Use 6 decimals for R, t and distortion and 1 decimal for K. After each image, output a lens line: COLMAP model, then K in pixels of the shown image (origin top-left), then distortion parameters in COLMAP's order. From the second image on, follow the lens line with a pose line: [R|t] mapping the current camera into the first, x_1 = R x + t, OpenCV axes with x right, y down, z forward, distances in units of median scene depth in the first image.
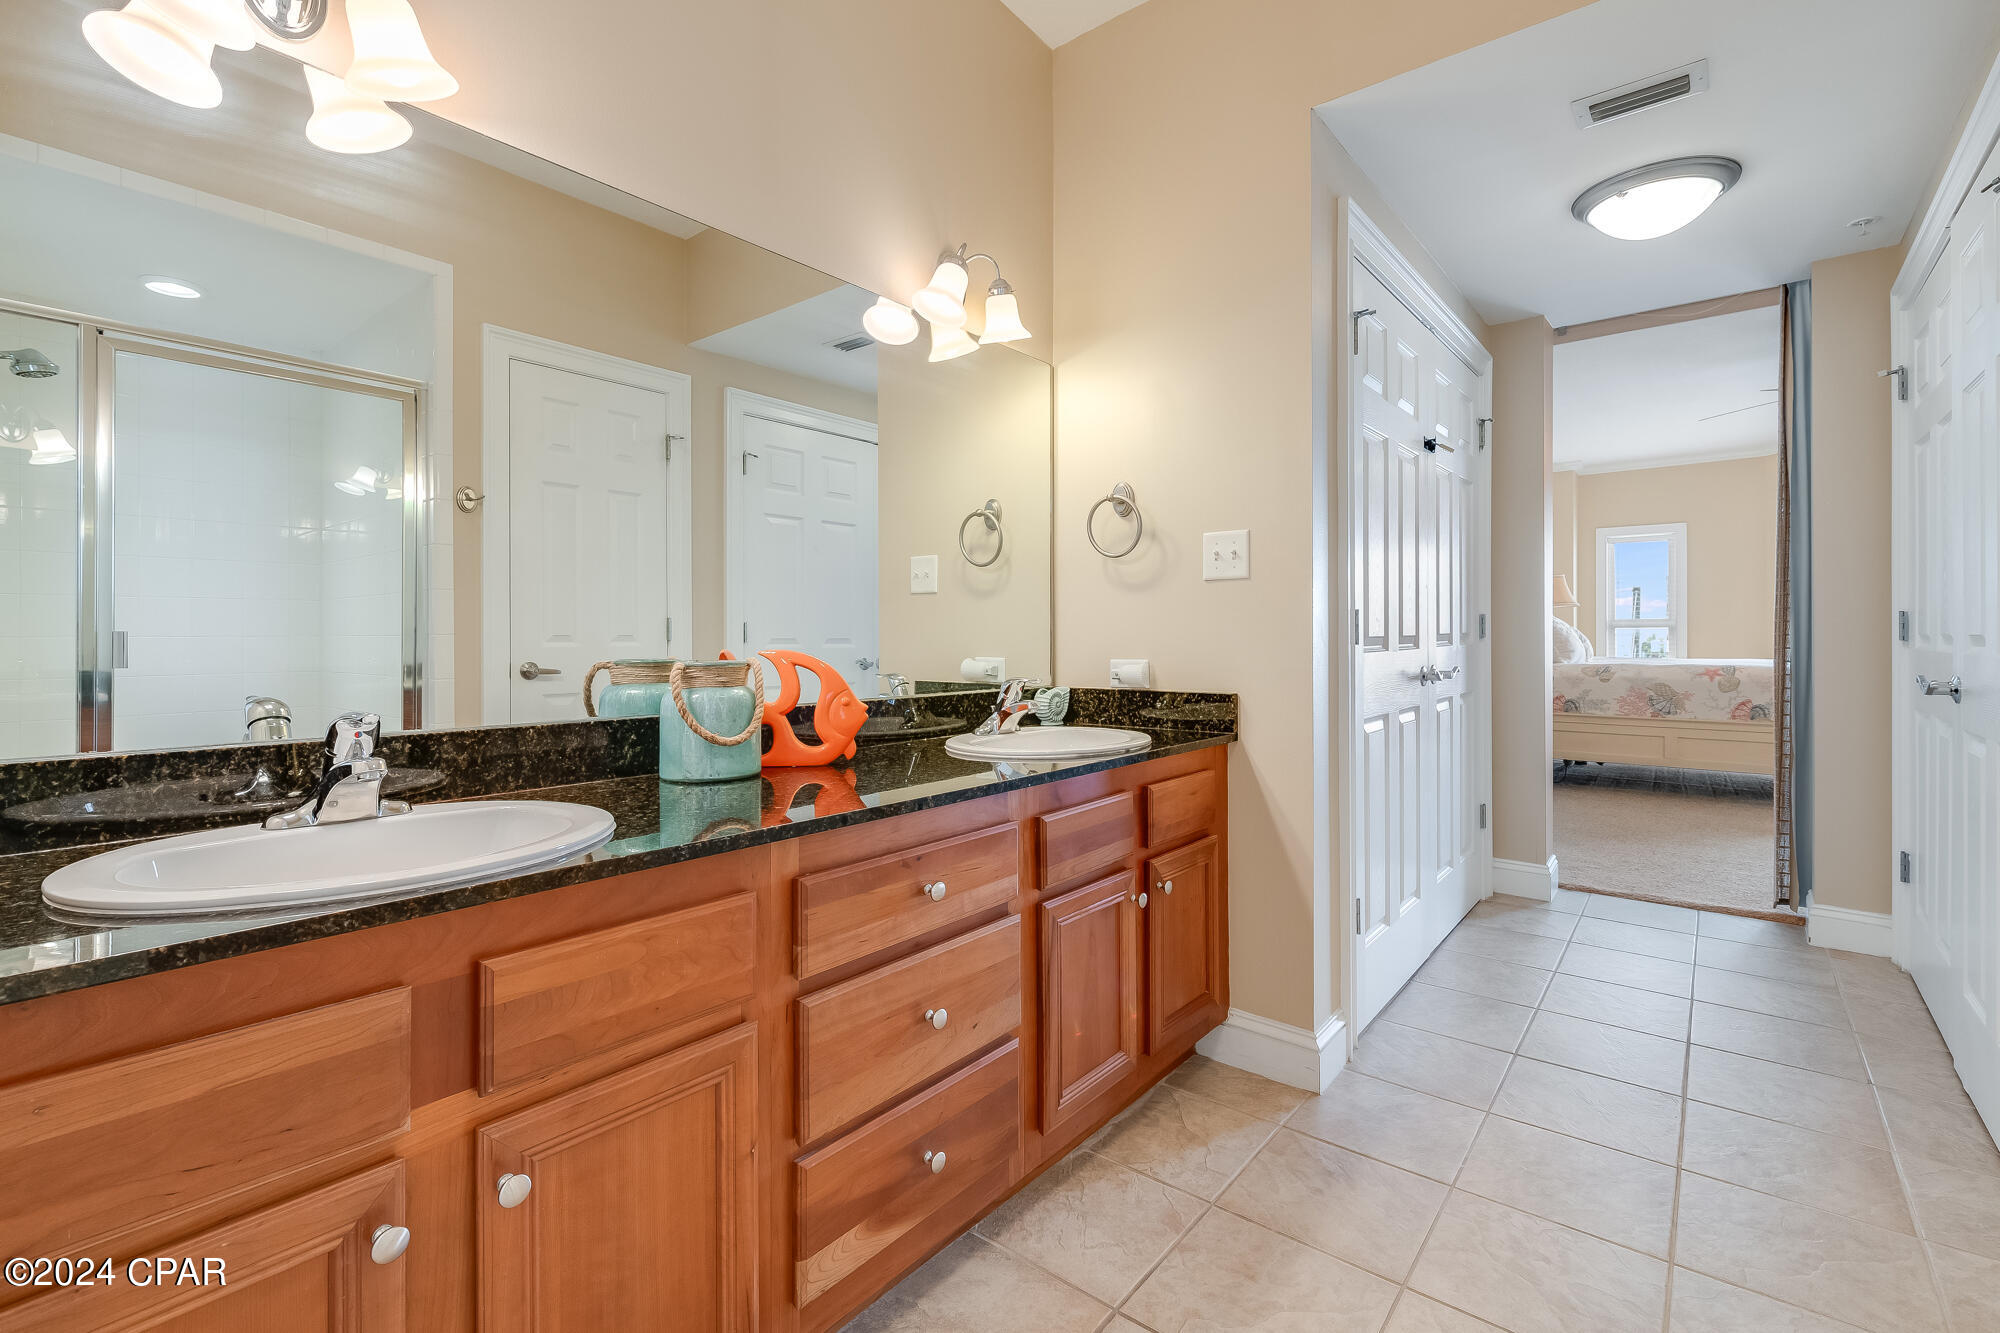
lens RADIAL K [[875.7, 0, 1012.8], [0, 875.7, 650.4], [0, 0, 1]] dist [0.004213, -0.001631]
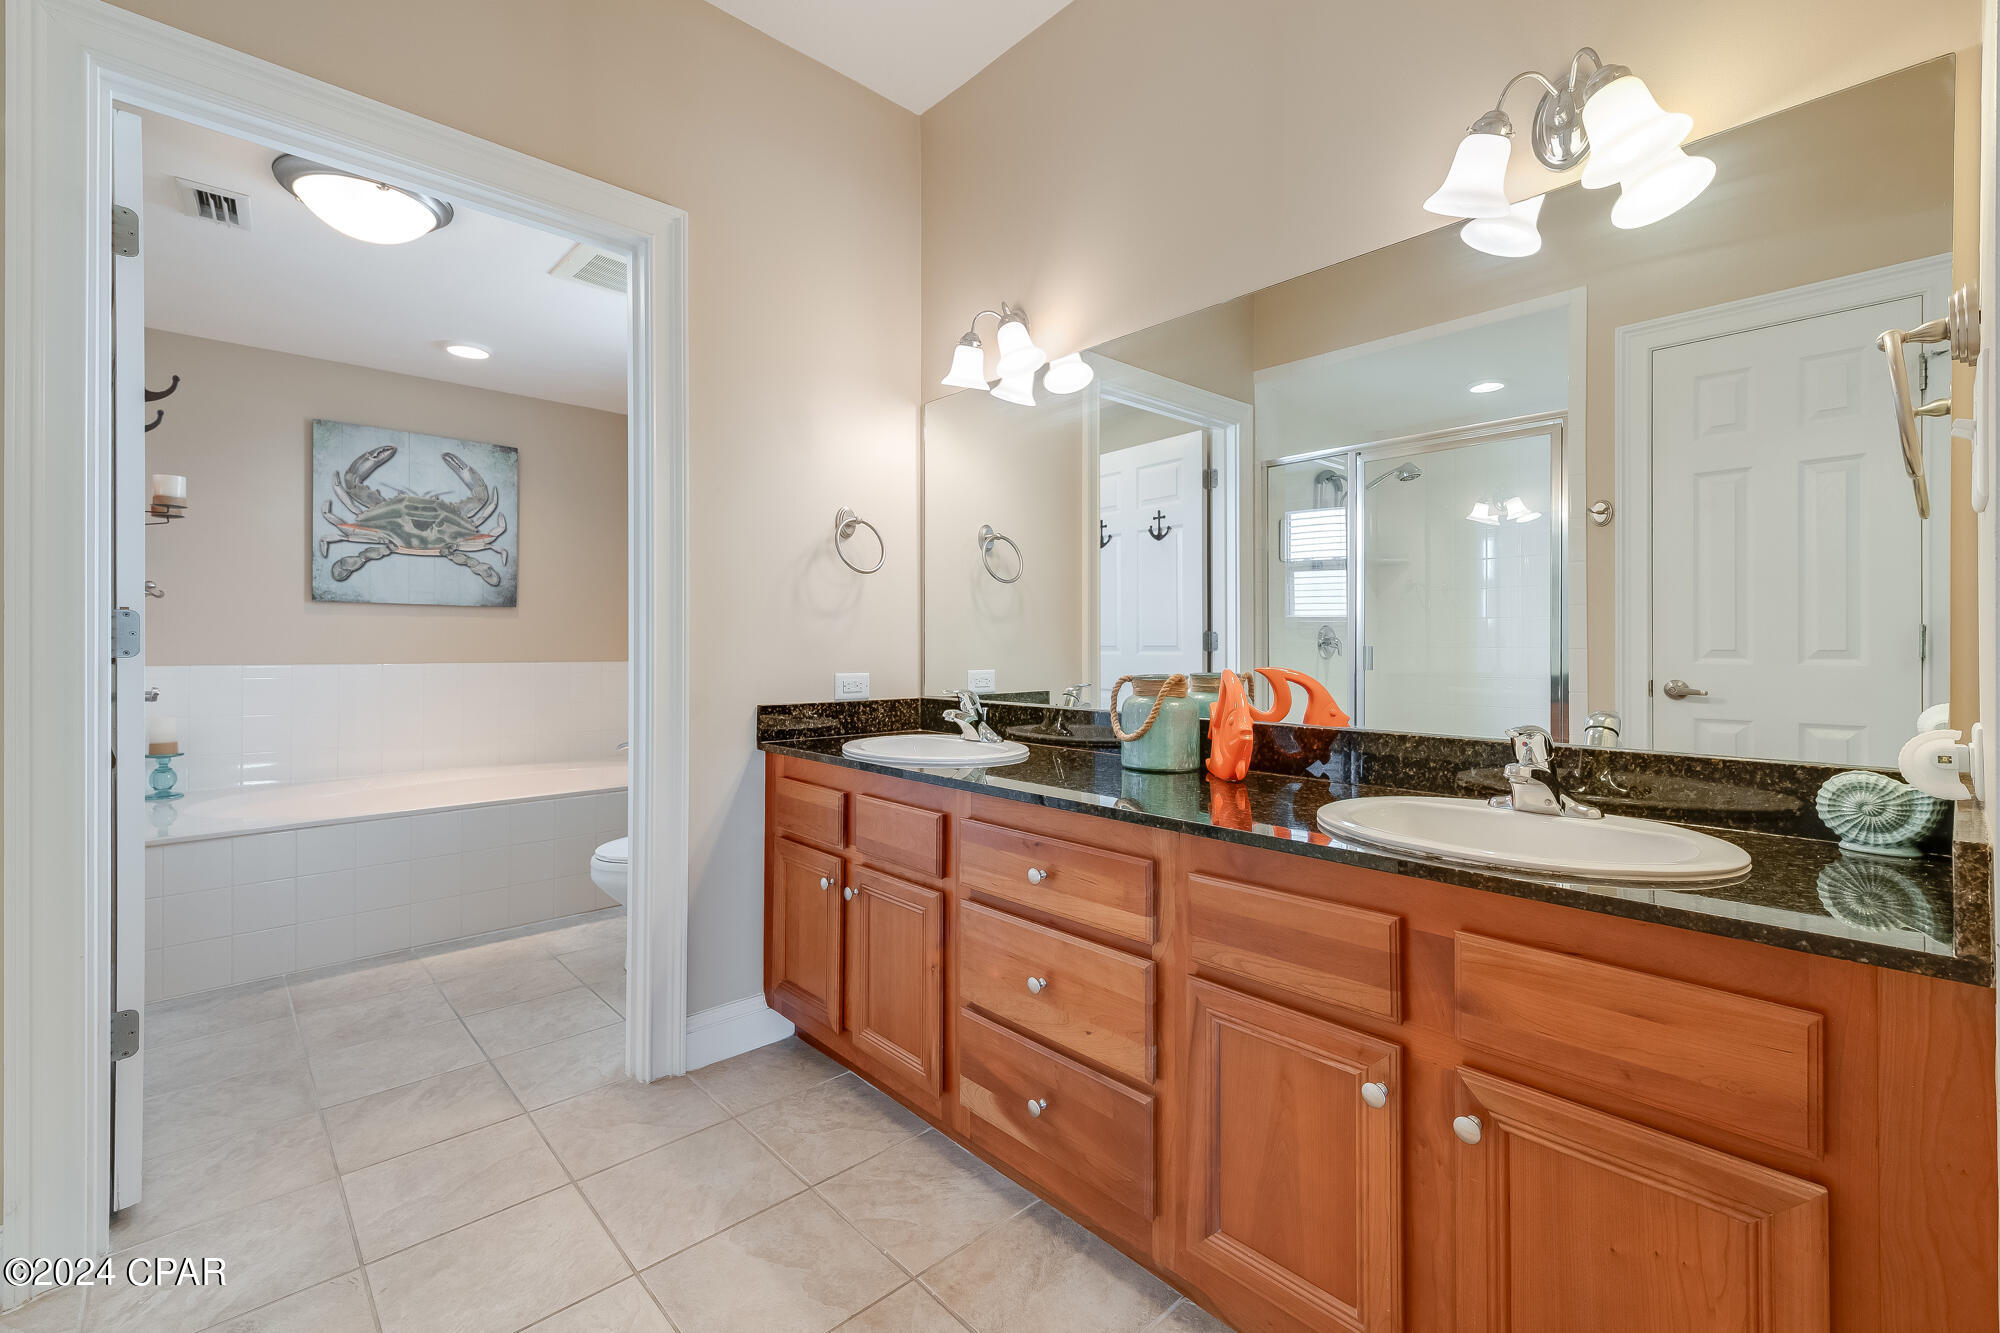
lens RADIAL K [[875.7, 0, 1019.2], [0, 875.7, 652.5], [0, 0, 1]] dist [0.004213, -0.001631]
pose [[-0.157089, 0.007370, -0.987557, 0.626235], [-0.013804, 0.999858, 0.009658, -0.020575], [0.987488, 0.015150, -0.156965, 0.676712]]
